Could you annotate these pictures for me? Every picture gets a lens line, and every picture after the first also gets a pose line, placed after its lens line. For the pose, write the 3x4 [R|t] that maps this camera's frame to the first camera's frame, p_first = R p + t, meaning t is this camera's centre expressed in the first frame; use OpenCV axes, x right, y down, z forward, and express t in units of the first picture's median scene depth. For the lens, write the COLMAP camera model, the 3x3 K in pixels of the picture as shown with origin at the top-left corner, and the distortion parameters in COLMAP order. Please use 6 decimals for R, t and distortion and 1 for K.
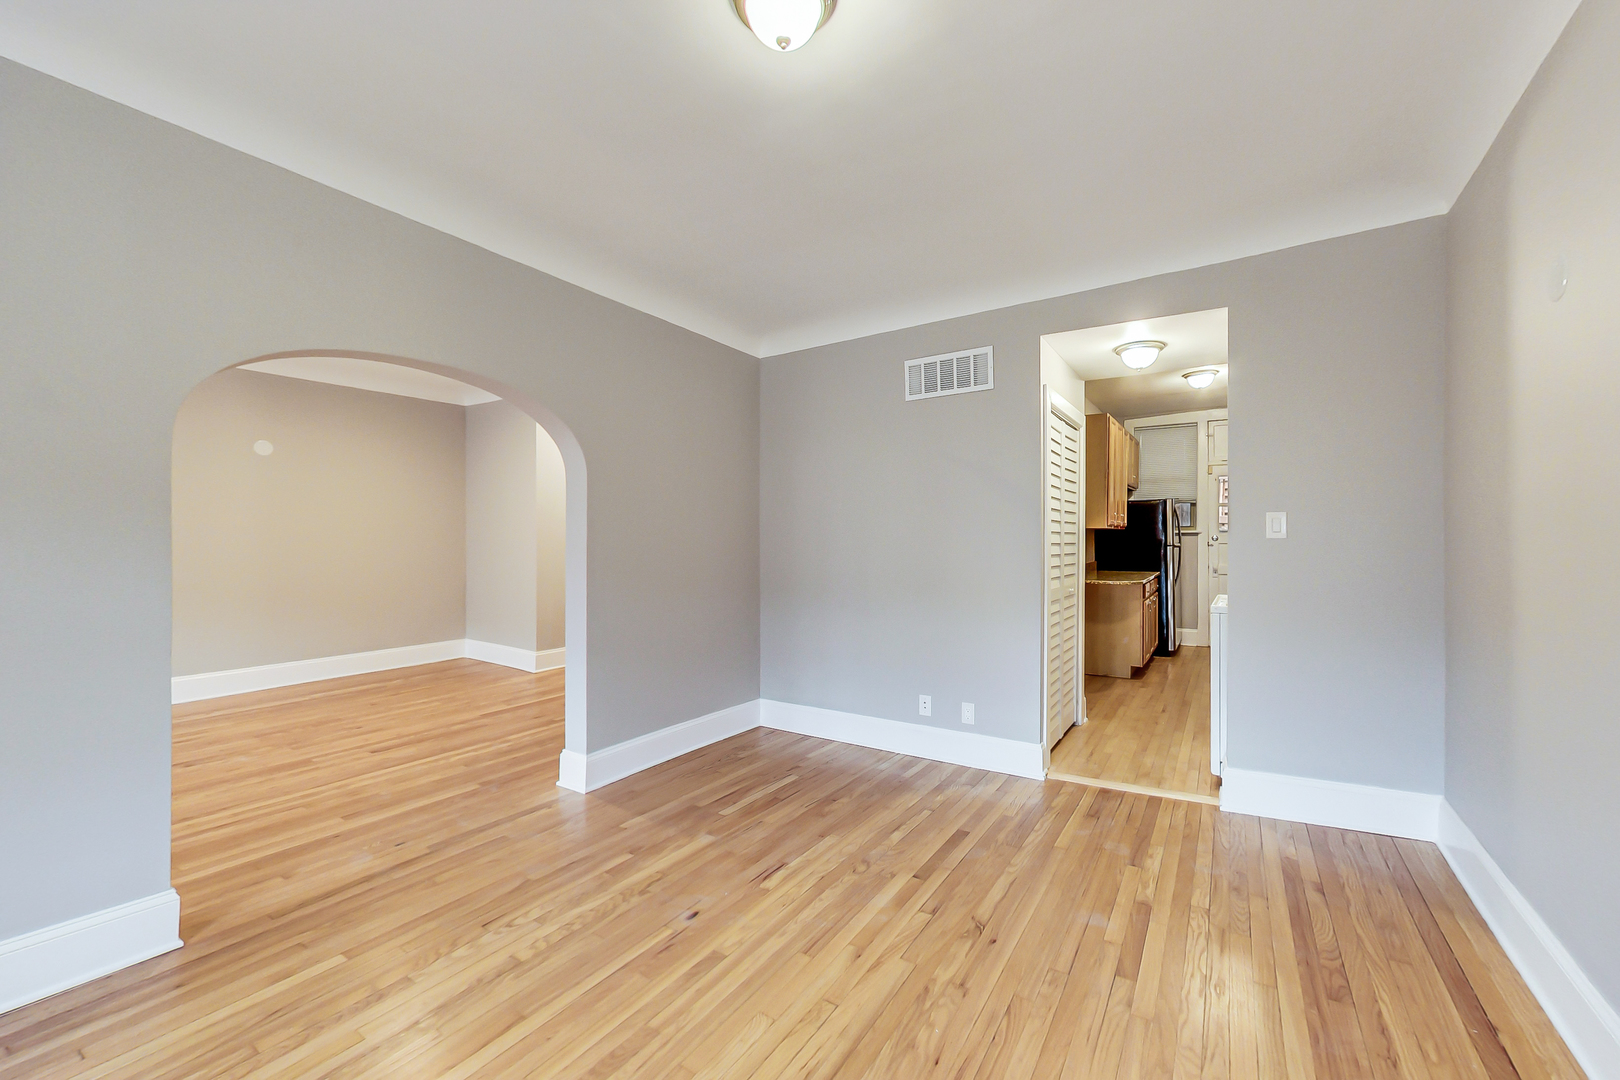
lens RADIAL K [[644.8, 0, 821.7], [0, 644.8, 542.6], [0, 0, 1]] dist [0.001157, 0.000178]
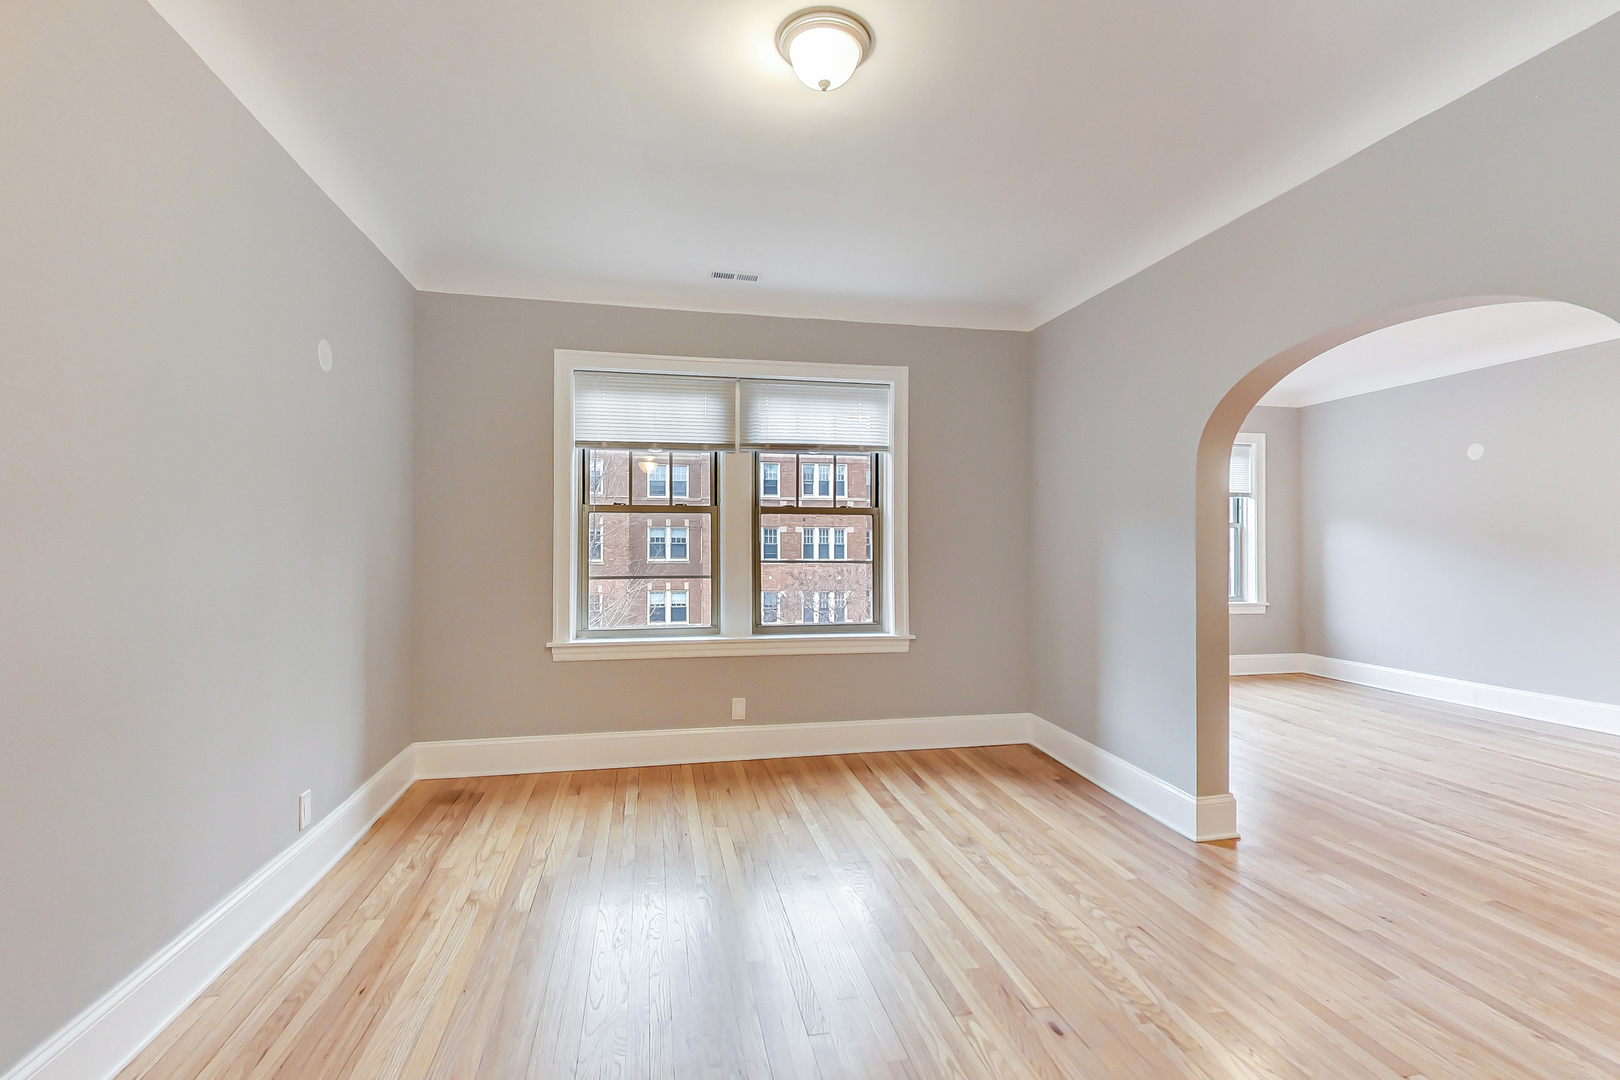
lens RADIAL K [[746.0, 0, 812.2], [0, 746.0, 523.0], [0, 0, 1]] dist [0.000611, 0.000268]
pose [[-0.707488, -0.023640, -0.706330, 0.580682], [-0.008698, 0.999656, -0.024745, 0.002735], [0.706672, -0.011363, -0.707450, 1.288394]]
